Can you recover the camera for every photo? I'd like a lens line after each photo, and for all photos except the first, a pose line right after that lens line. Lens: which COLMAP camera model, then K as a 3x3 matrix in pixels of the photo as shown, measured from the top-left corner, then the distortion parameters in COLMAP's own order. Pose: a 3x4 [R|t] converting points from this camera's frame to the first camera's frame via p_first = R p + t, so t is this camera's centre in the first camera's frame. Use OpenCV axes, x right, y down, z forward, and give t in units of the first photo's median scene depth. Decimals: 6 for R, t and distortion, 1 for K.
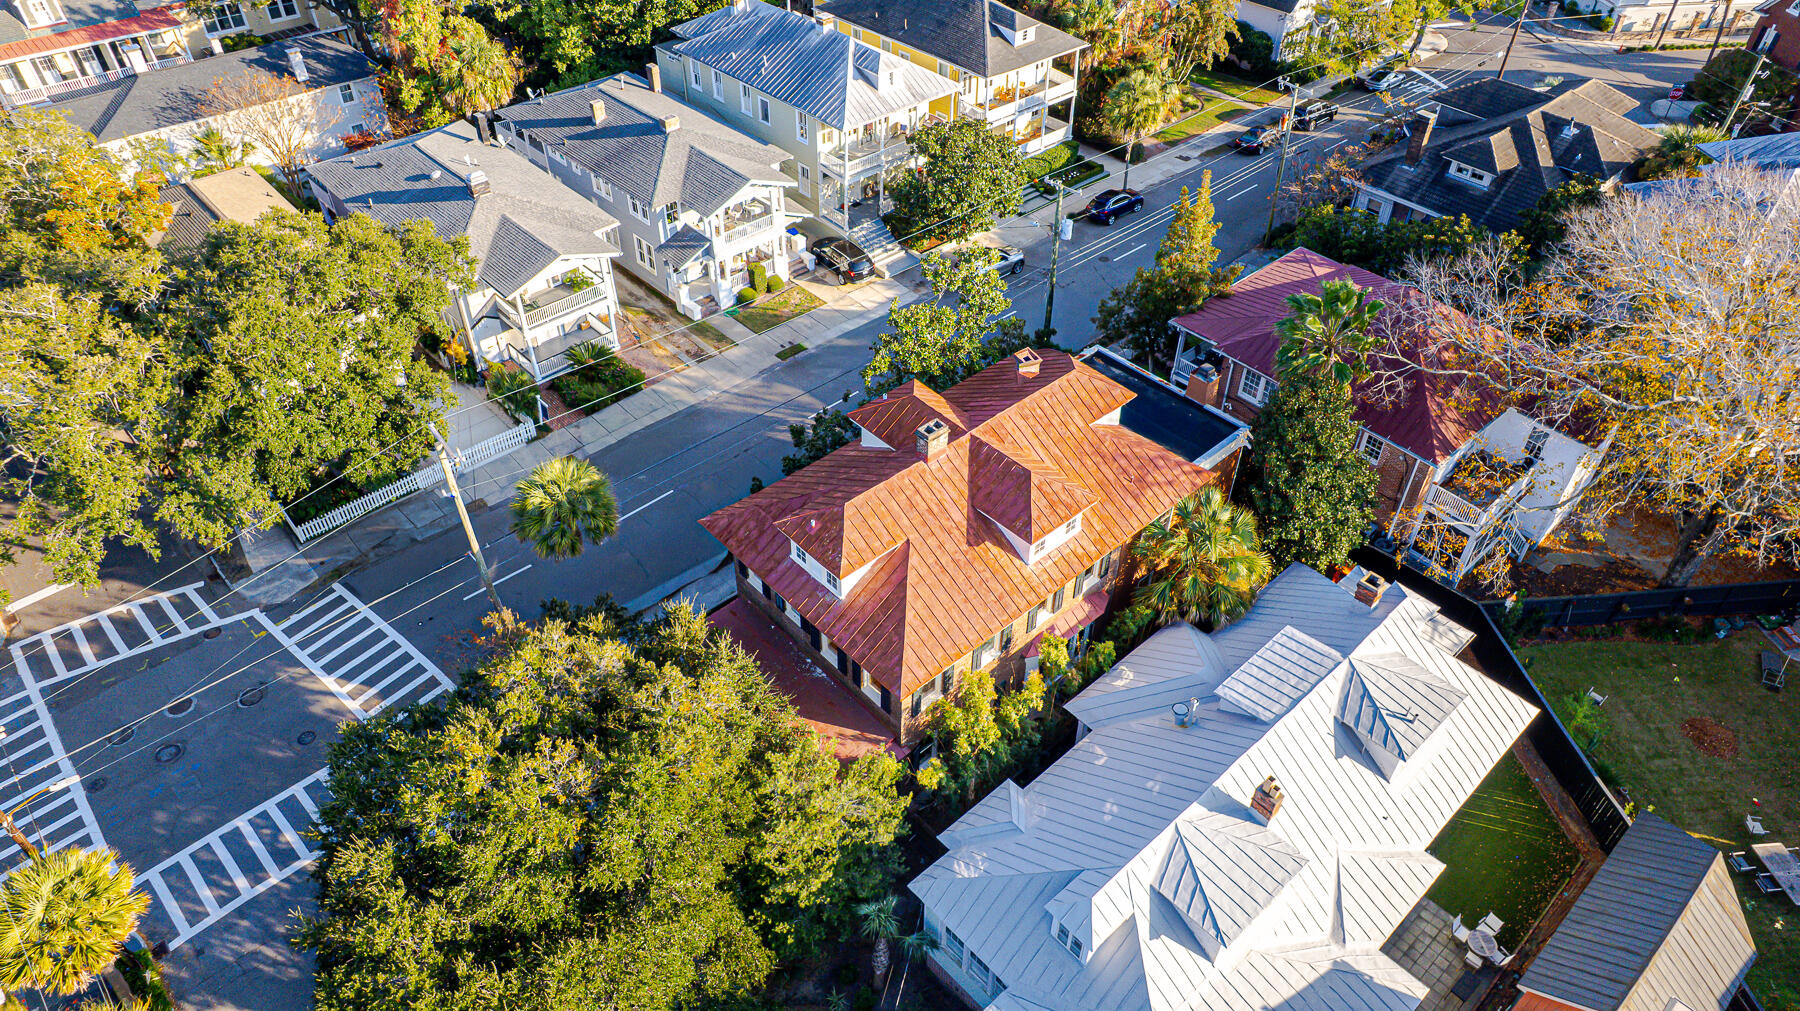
lens RADIAL K [[1162.2, 0, 924.3], [0, 1162.2, 504.5], [0, 0, 1]] dist [-0.078987, 0.073603]
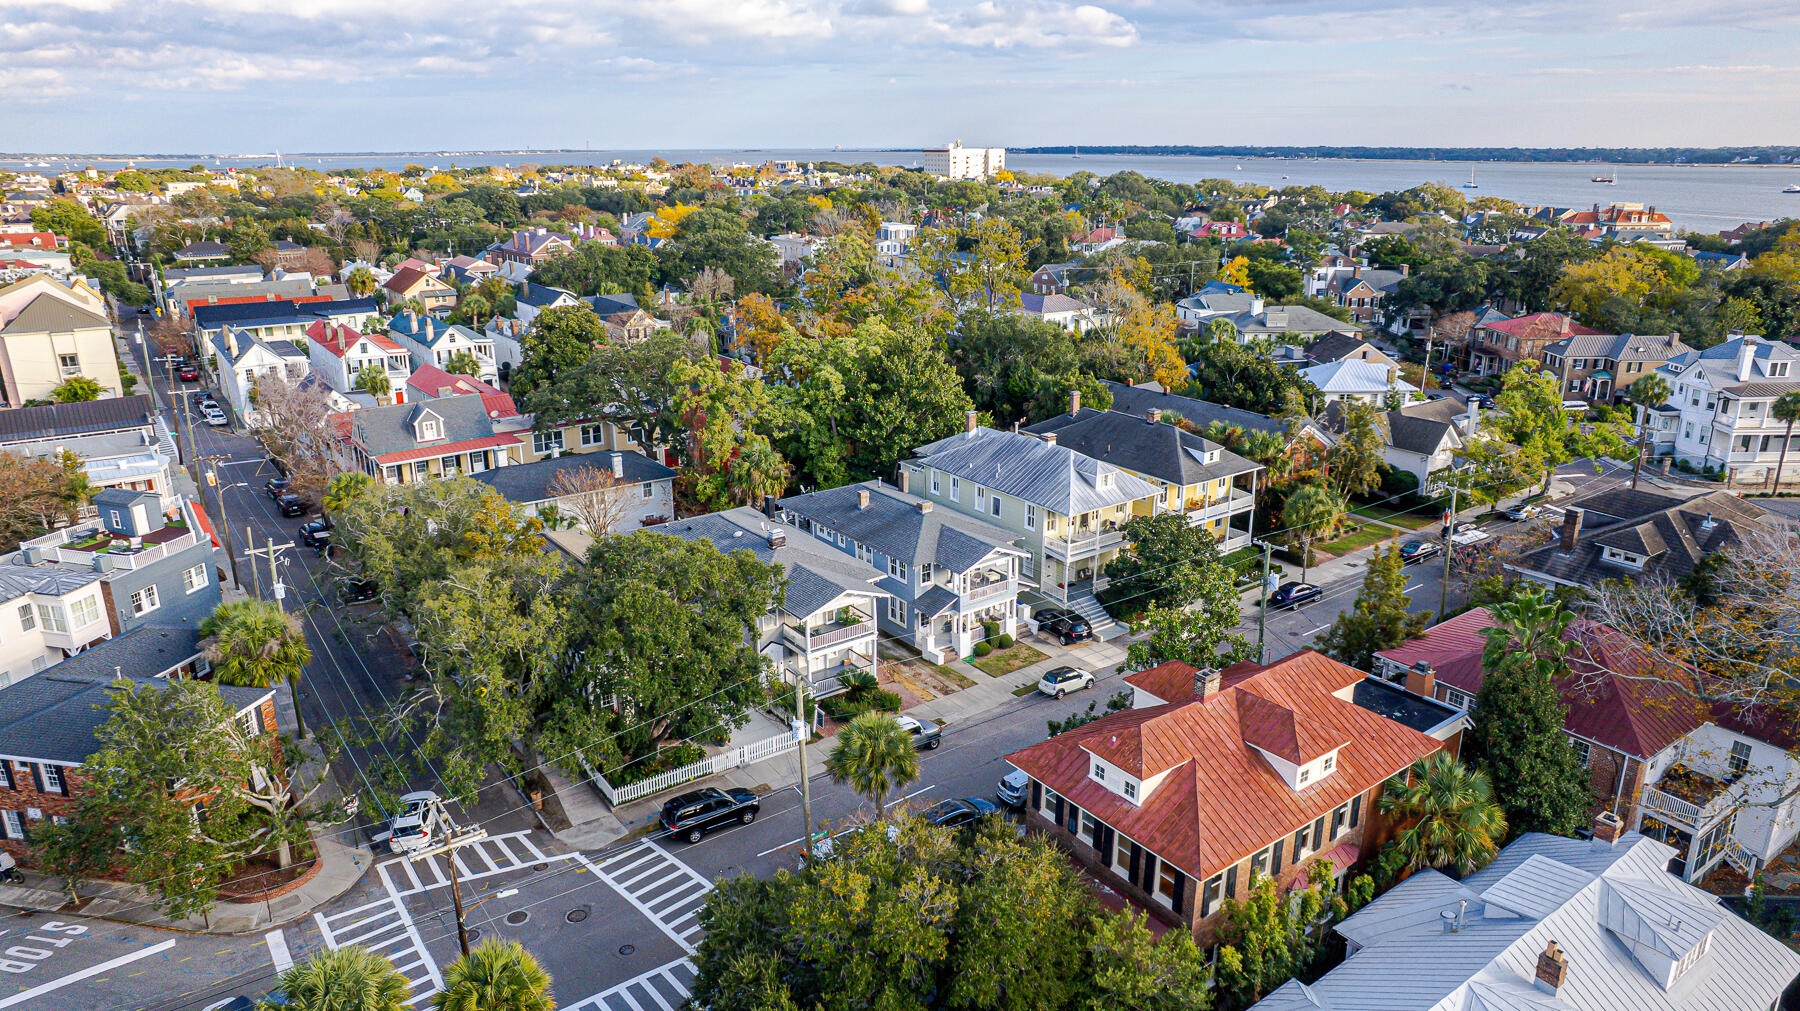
lens RADIAL K [[1162.2, 0, 924.3], [0, 1162.2, 504.5], [0, 0, 1]] dist [-0.078987, 0.073603]
pose [[0.994499, 0.017133, -0.103337, -0.096729], [-0.057924, 0.911919, -0.406263, 0.163740], [0.087274, 0.410014, 0.907894, -0.110457]]
